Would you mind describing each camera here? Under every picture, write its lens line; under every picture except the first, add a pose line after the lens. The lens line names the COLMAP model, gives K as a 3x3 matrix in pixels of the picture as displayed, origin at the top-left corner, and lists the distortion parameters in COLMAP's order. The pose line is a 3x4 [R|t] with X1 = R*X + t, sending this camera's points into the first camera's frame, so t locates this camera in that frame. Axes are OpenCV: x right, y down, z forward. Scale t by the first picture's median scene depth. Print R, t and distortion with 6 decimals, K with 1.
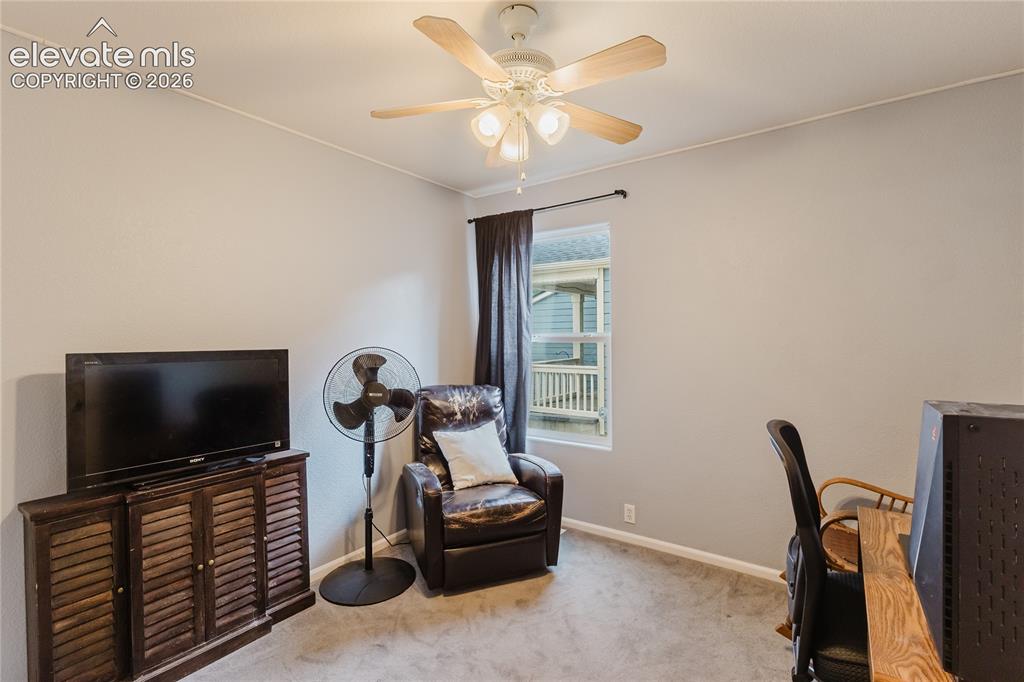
lens RADIAL K [[472.1, 0, 513.0], [0, 472.1, 342.5], [0, 0, 1]] dist [0.003085, 0.000309]
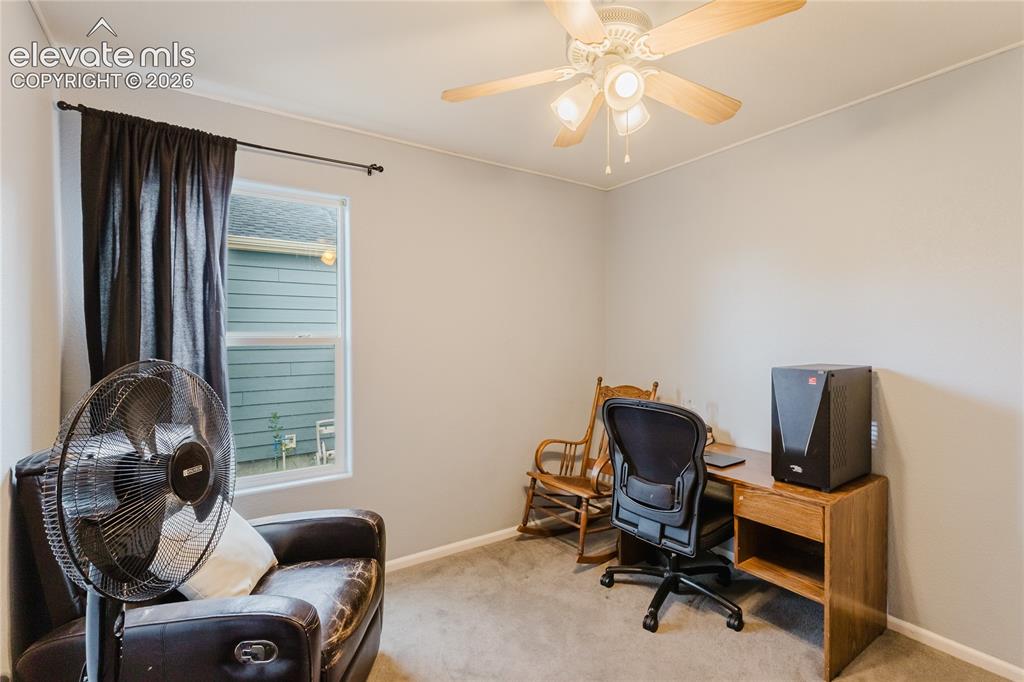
lens RADIAL K [[472.1, 0, 513.4], [0, 472.1, 335.0], [0, 0, 1]] dist [0.003085, 0.000309]
pose [[0.343866, 0.001555, 0.939017, -0.449381], [0.014823, 0.999865, -0.007084, -0.005821], [-0.938902, 0.016355, 0.343797, 0.435348]]
